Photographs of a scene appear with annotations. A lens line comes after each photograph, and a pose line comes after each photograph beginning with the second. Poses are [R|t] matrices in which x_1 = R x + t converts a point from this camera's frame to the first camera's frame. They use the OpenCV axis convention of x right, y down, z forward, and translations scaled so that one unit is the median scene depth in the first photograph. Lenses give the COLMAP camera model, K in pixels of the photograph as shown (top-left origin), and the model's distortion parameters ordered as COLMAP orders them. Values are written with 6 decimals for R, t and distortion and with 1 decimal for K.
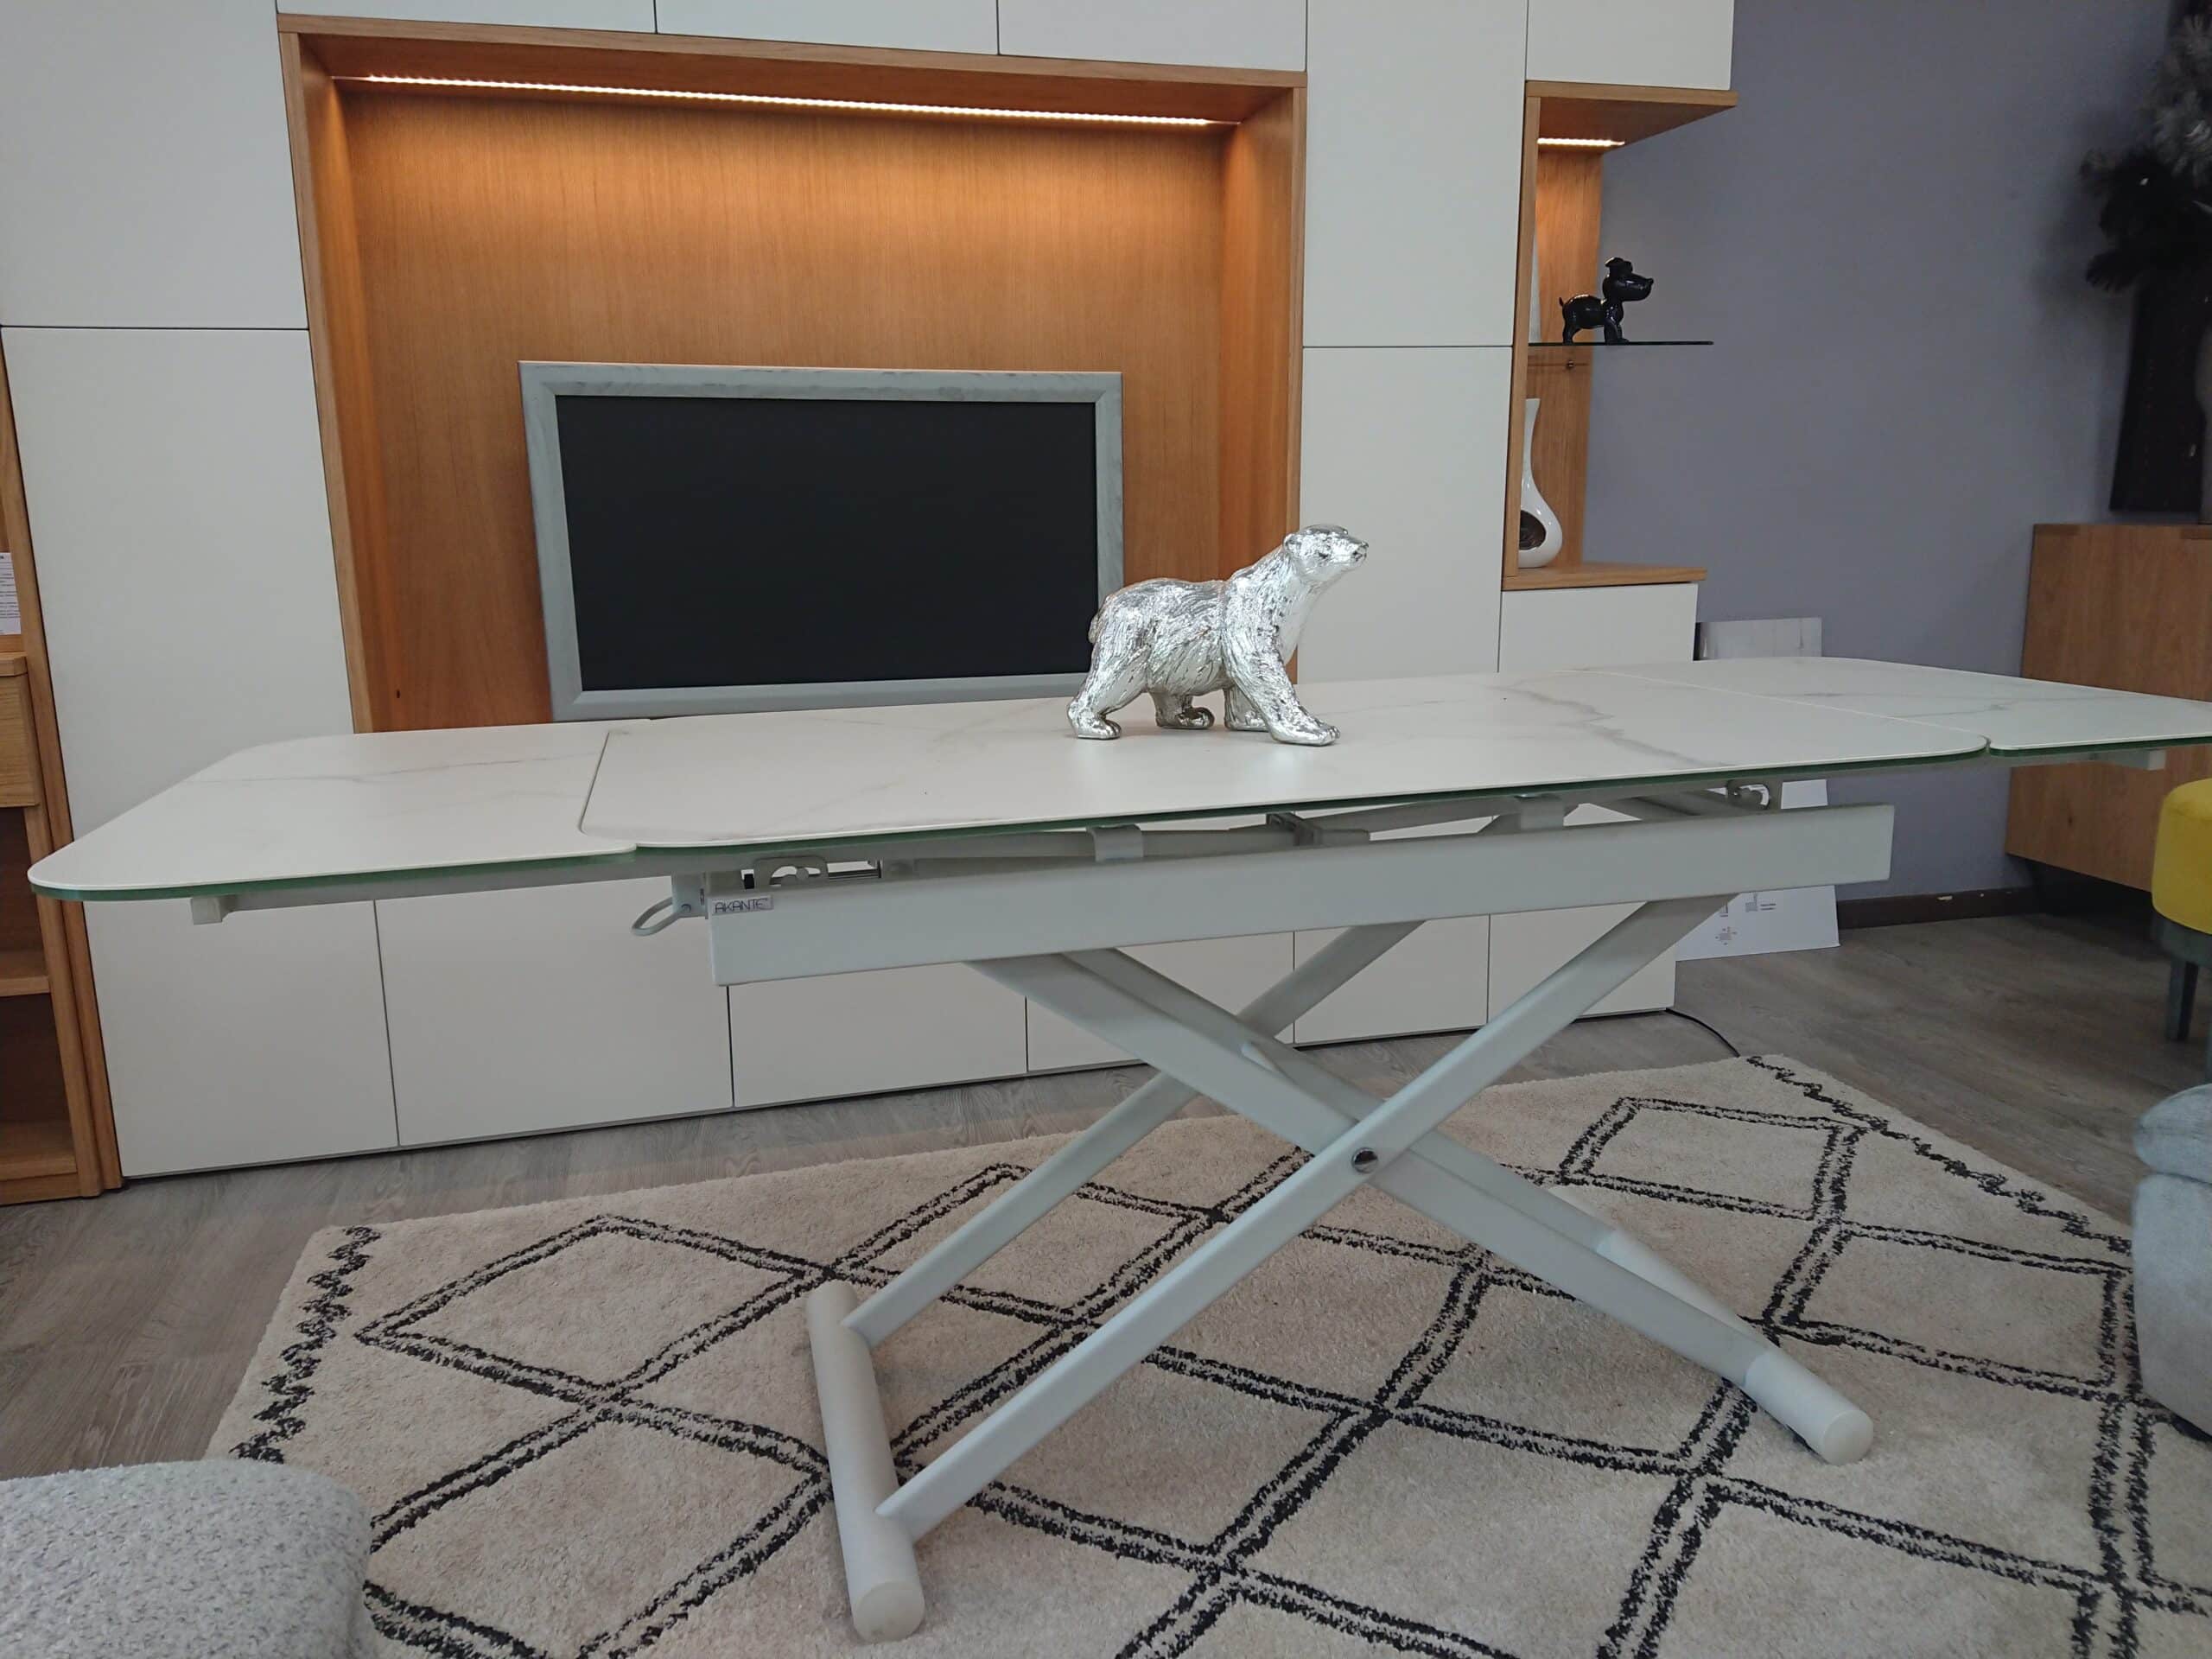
lens RADIAL K [[1608.7, 0, 1111.6], [0, 1608.7, 803.2], [0, 0, 1]] dist [0.217503, -0.318628]
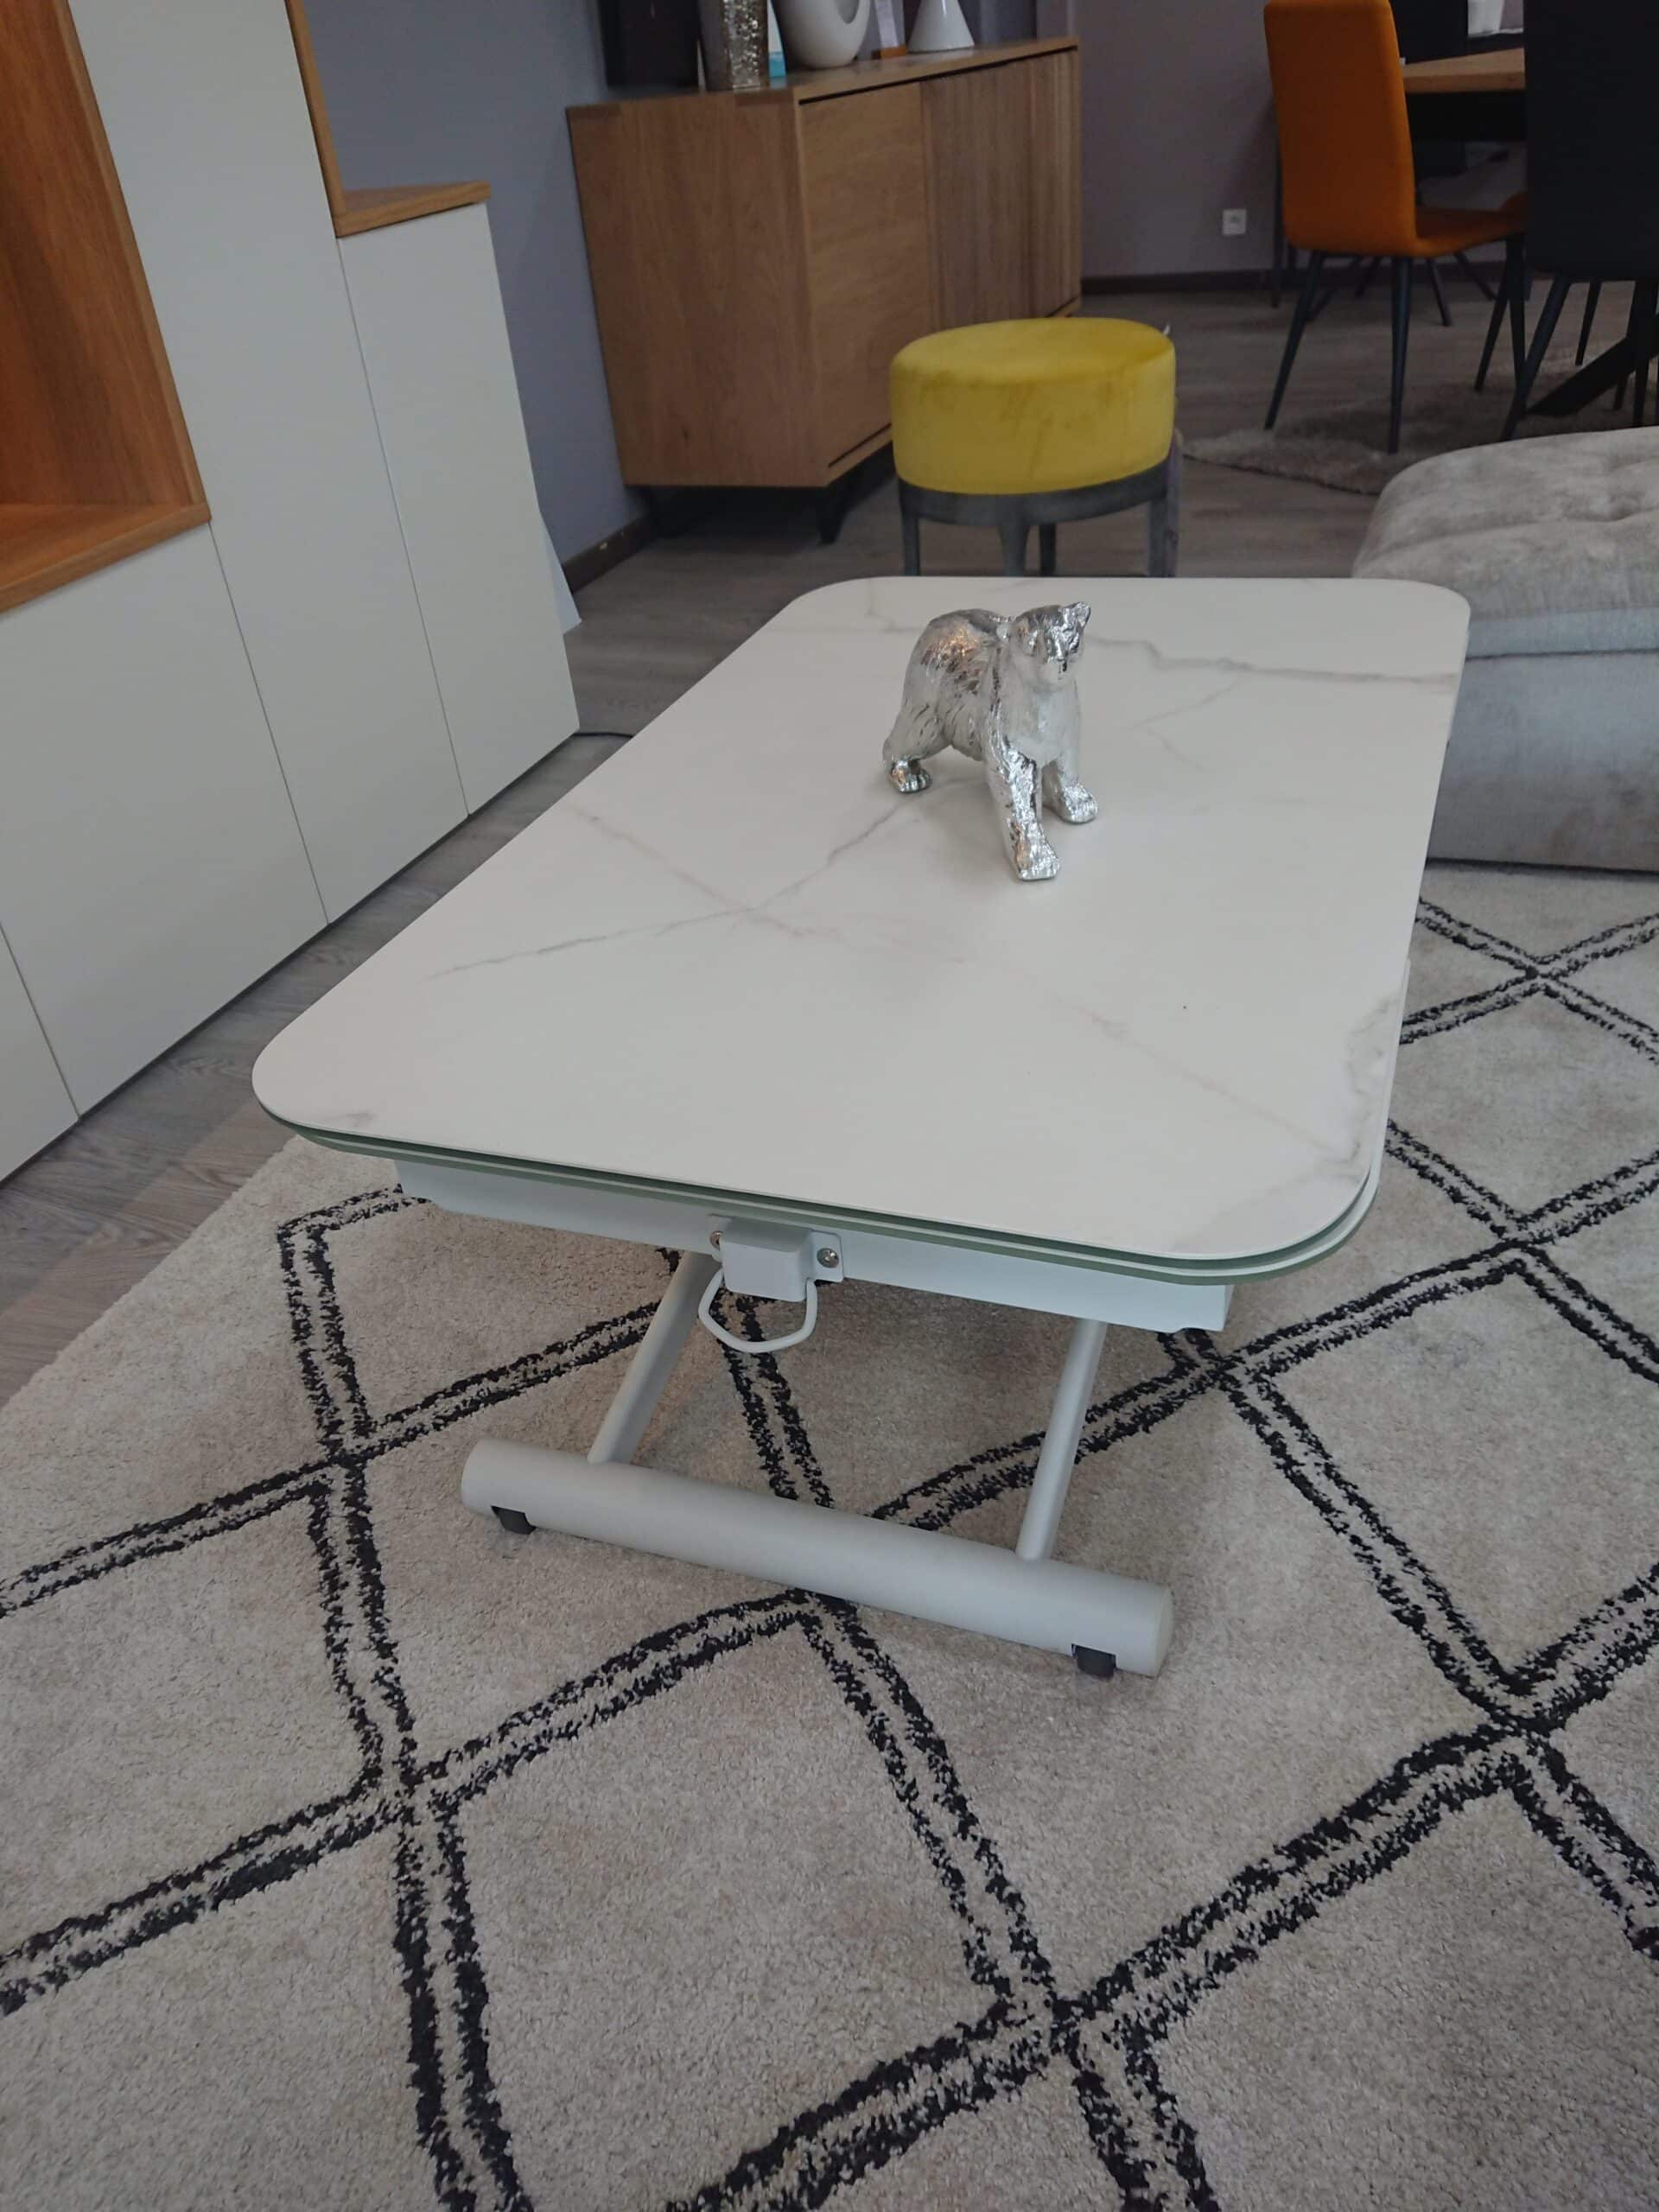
lens RADIAL K [[1620.8, 0, 829.5], [0, 1620.8, 1106.0], [0, 0, 1]] dist [0.178555, -0.268168]
pose [[0.576614, -0.478351, 0.662342, -0.437049], [0.227368, 0.872610, 0.432268, -0.087118], [-0.784742, -0.098656, 0.611921, 0.448970]]
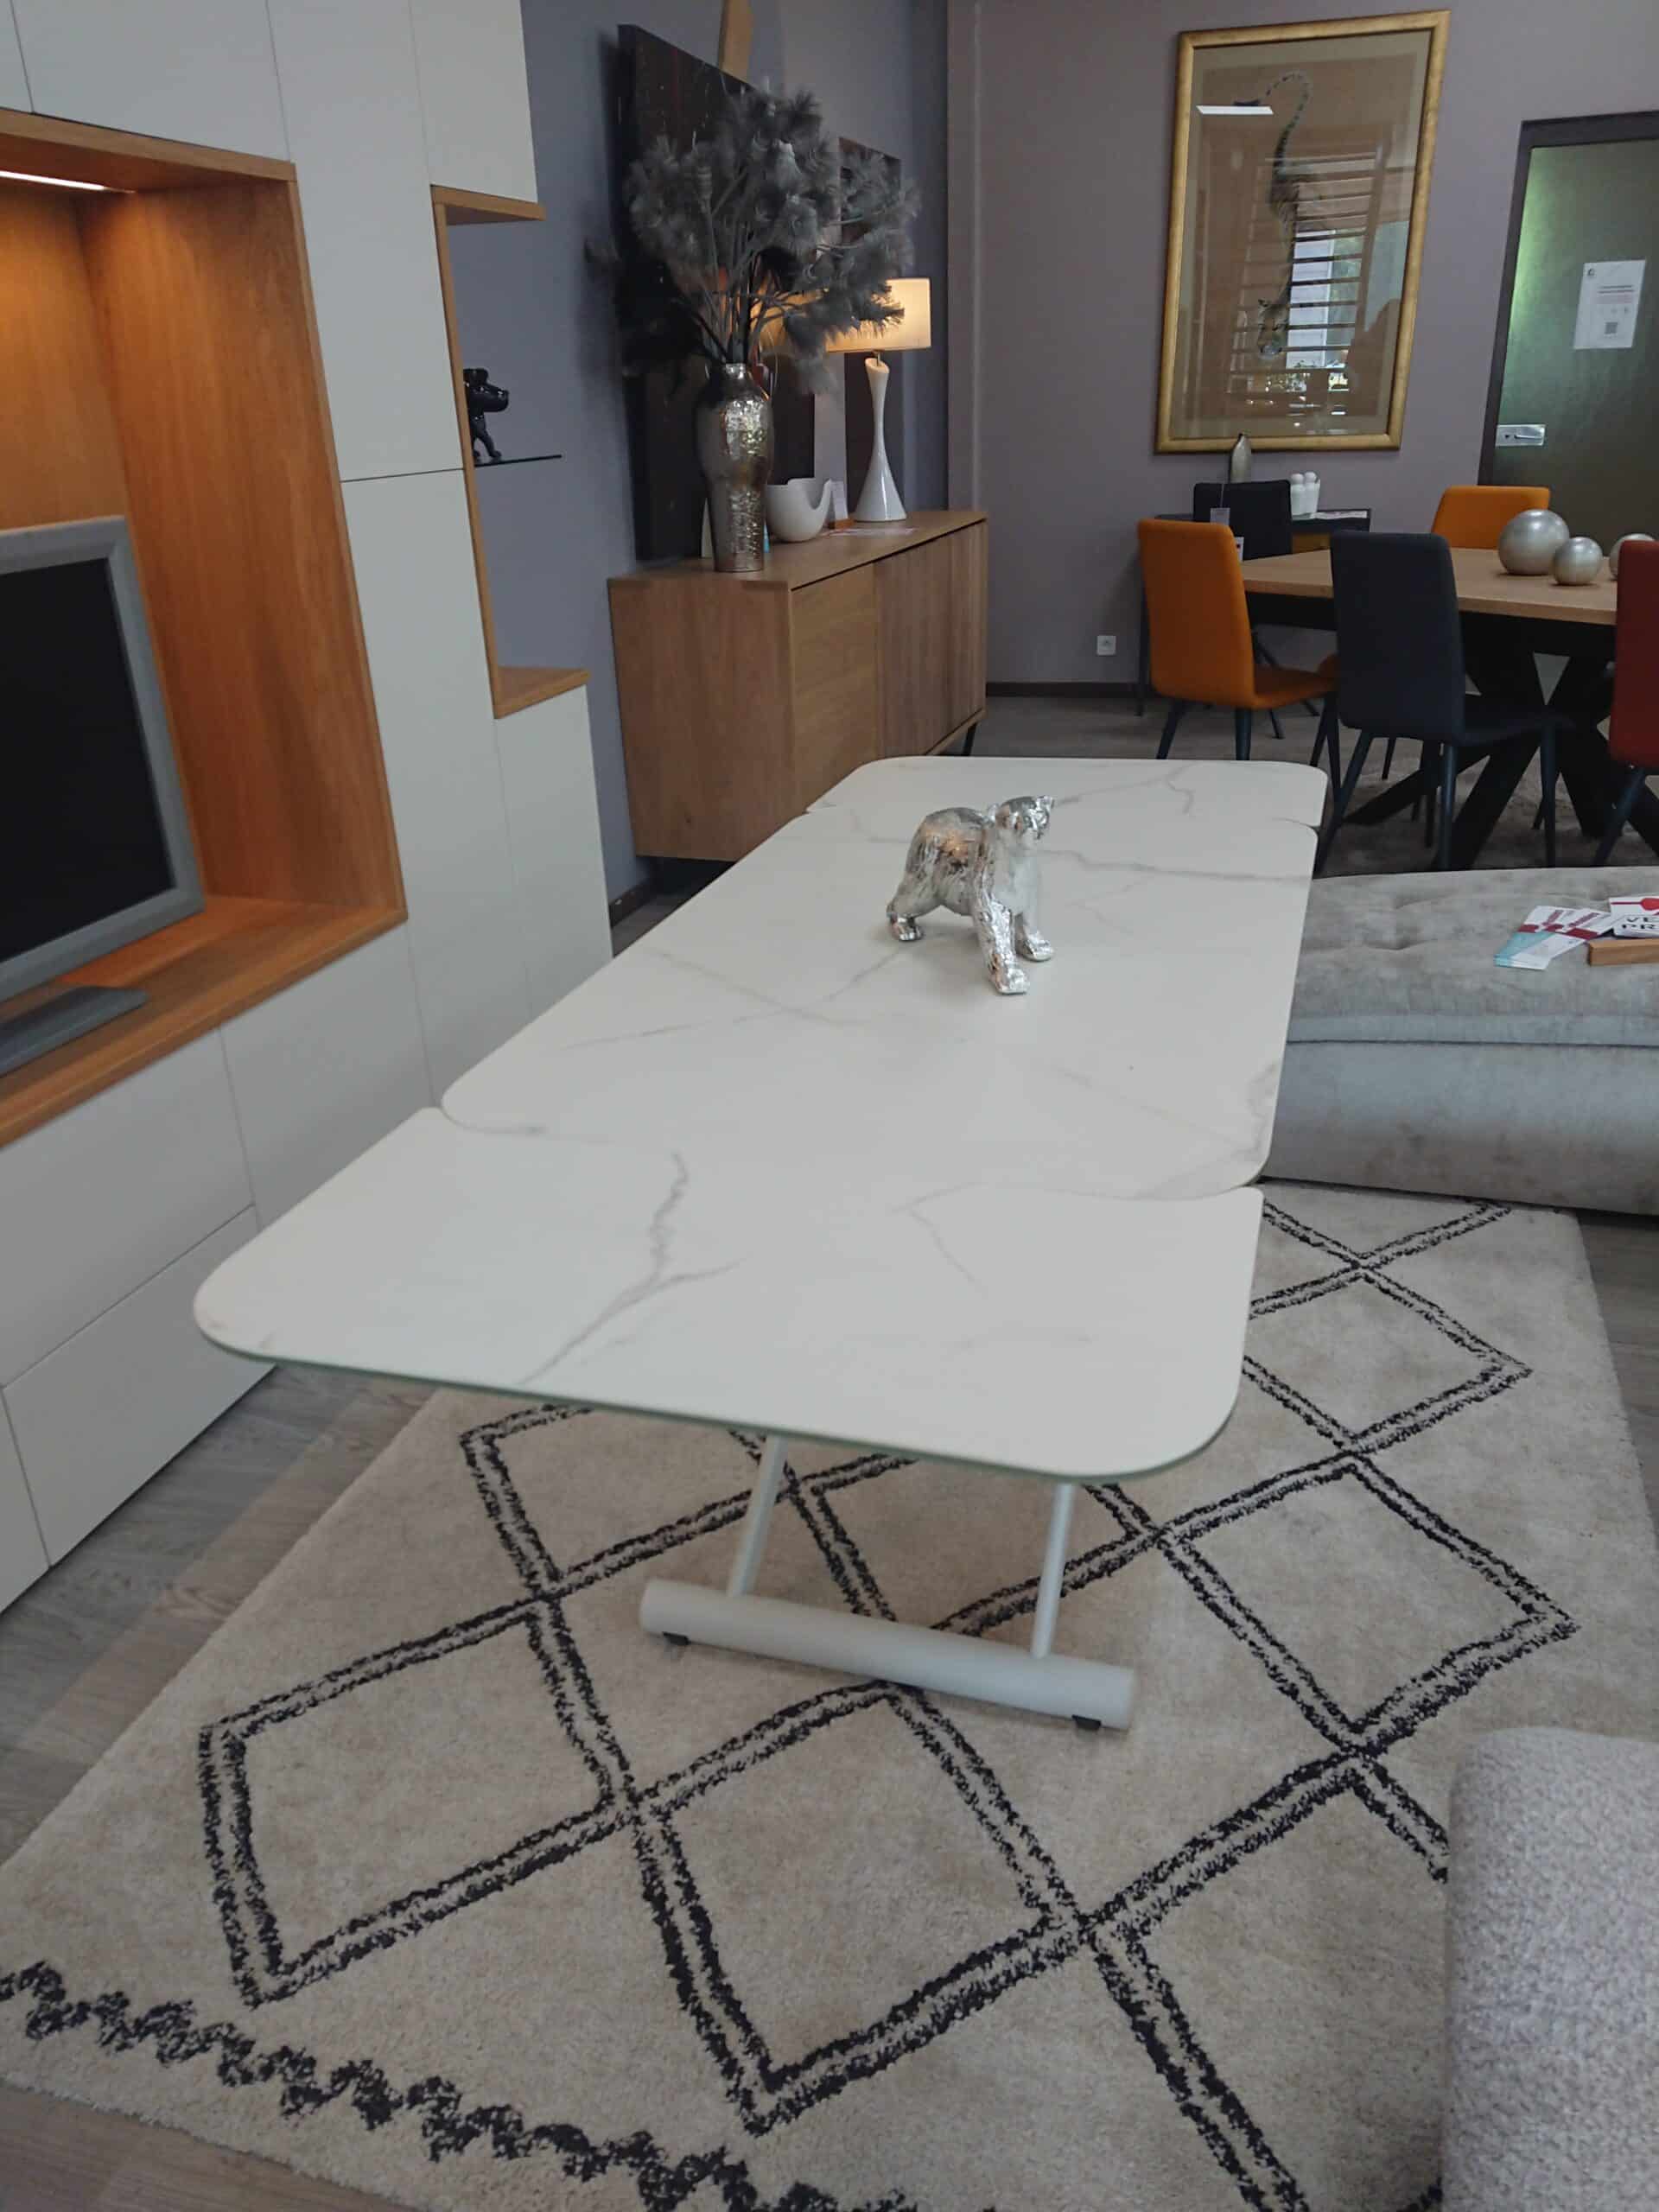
lens RADIAL K [[1588.6, 0, 829.5], [0, 1588.6, 1106.0], [0, 0, 1]] dist [0.179118, -0.244865]
pose [[0.532532, -0.347458, 0.771805, -0.706915], [0.183450, 0.937563, 0.295503, -0.224671], [-0.826290, -0.015777, 0.563023, 0.348124]]
